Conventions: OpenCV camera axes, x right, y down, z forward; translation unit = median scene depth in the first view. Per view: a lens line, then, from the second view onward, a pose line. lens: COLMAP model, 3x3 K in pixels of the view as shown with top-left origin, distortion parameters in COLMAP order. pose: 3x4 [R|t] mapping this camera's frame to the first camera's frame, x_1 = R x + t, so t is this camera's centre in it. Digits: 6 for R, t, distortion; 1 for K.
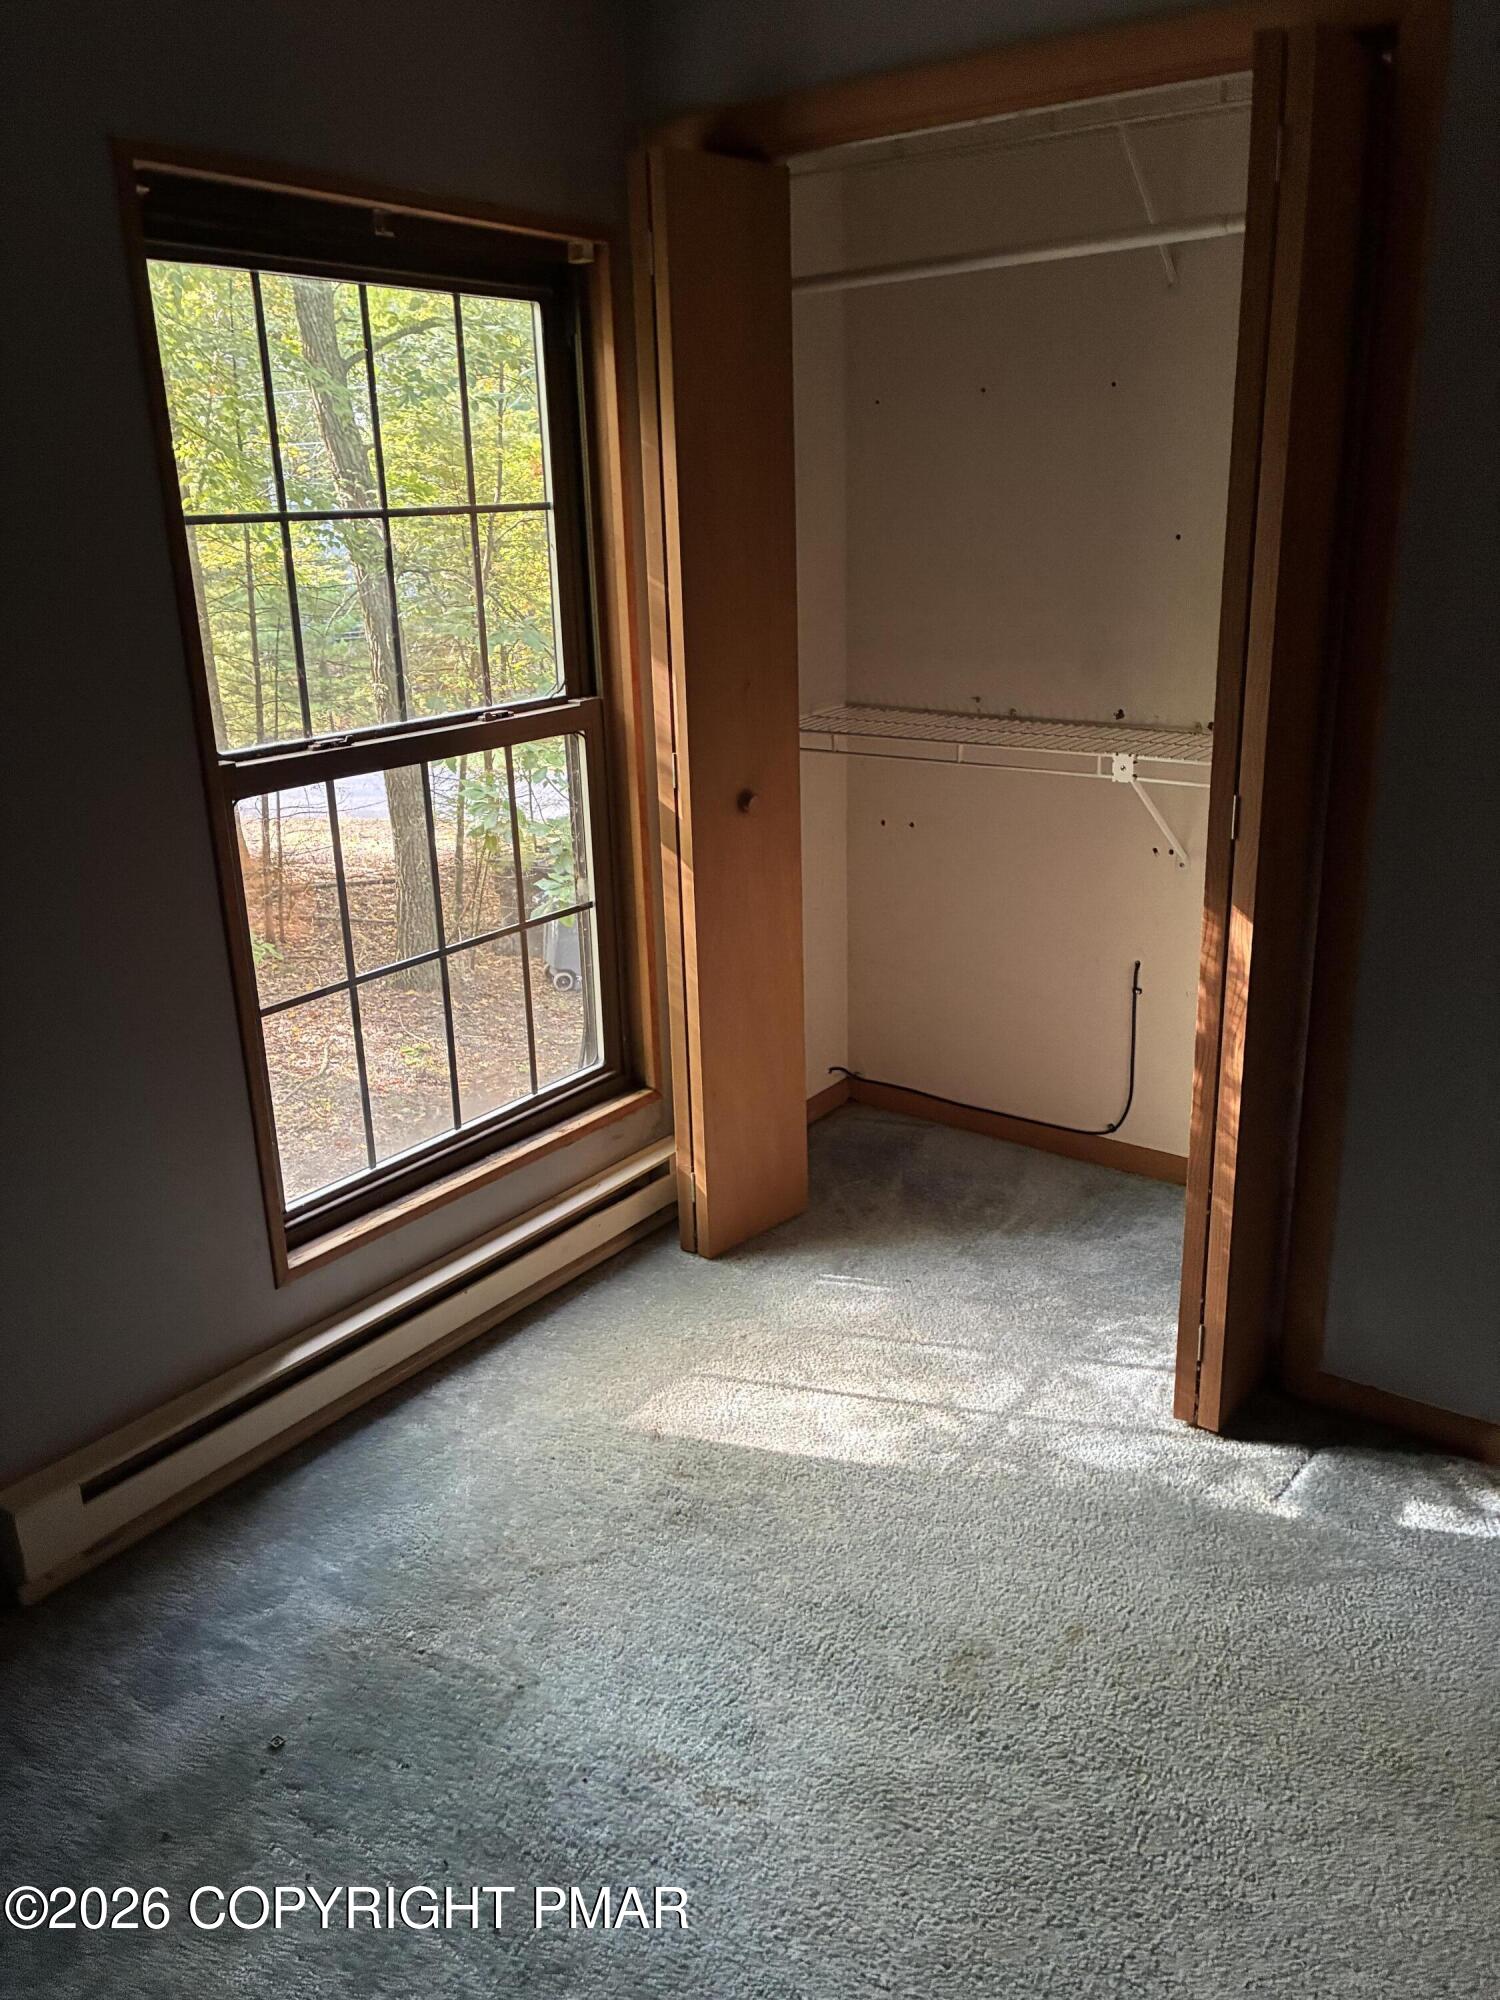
lens RADIAL K [[1509.6, 0, 734.3], [0, 1509.6, 994.5], [0, 0, 1]] dist [0.038084, -0.061039]
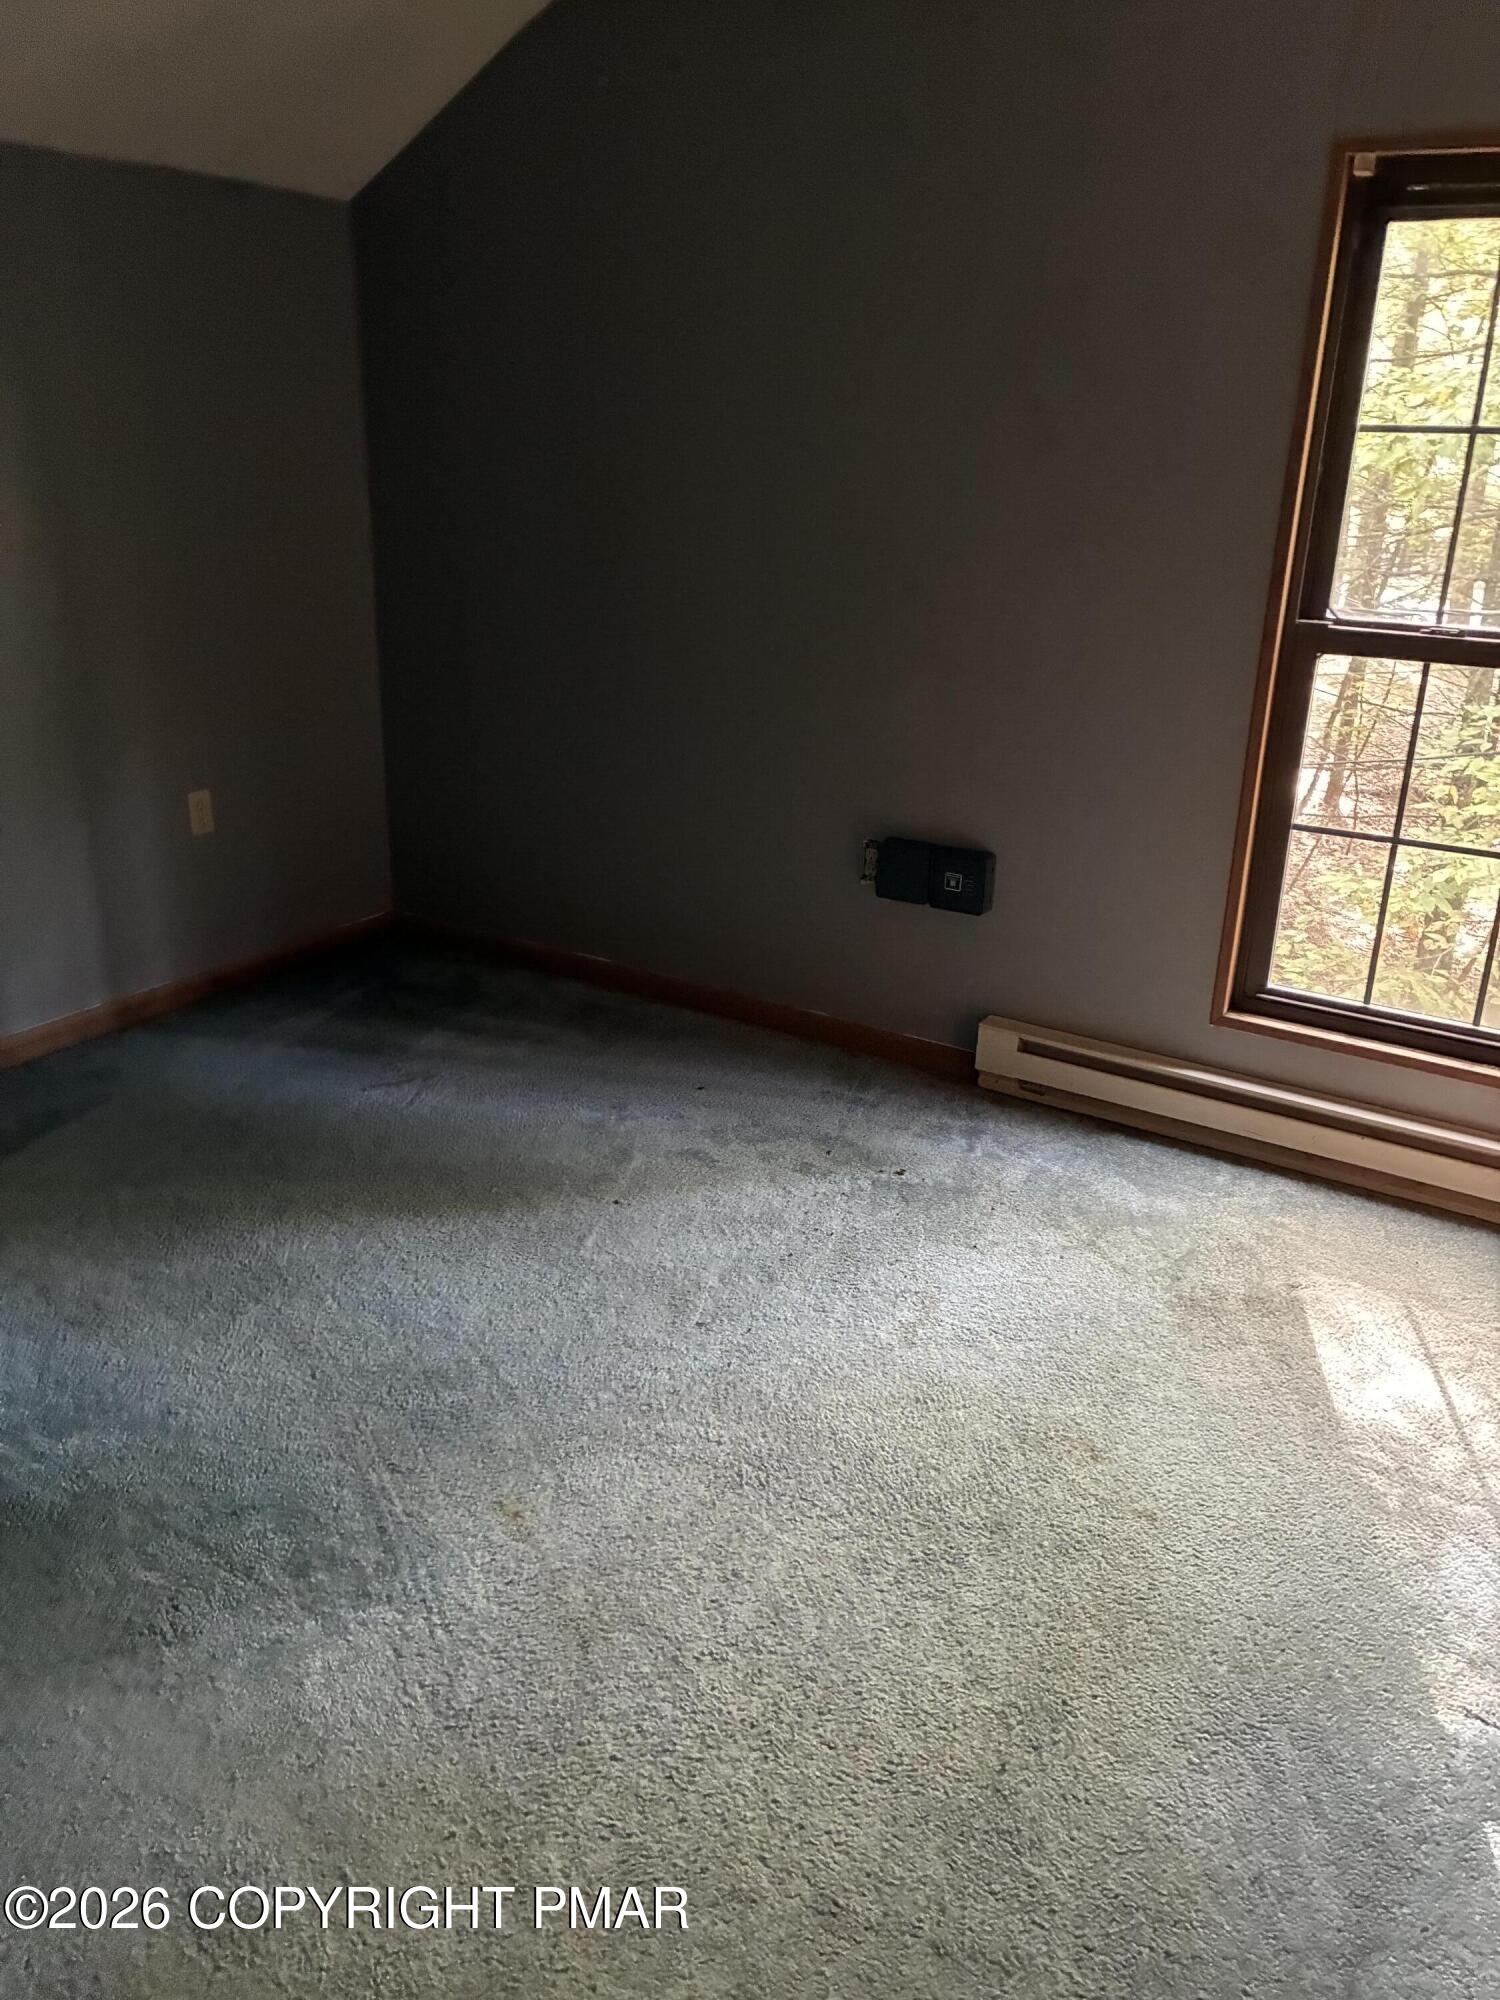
lens RADIAL K [[1509.6, 0, 745.4], [0, 1509.6, 1018.5], [0, 0, 1]] dist [0.038084, -0.061039]
pose [[0.075771, 0.399735, -0.913493, 0.881080], [-0.322139, 0.876814, 0.356965, -0.152309], [0.943655, 0.267224, 0.195207, 0.361041]]
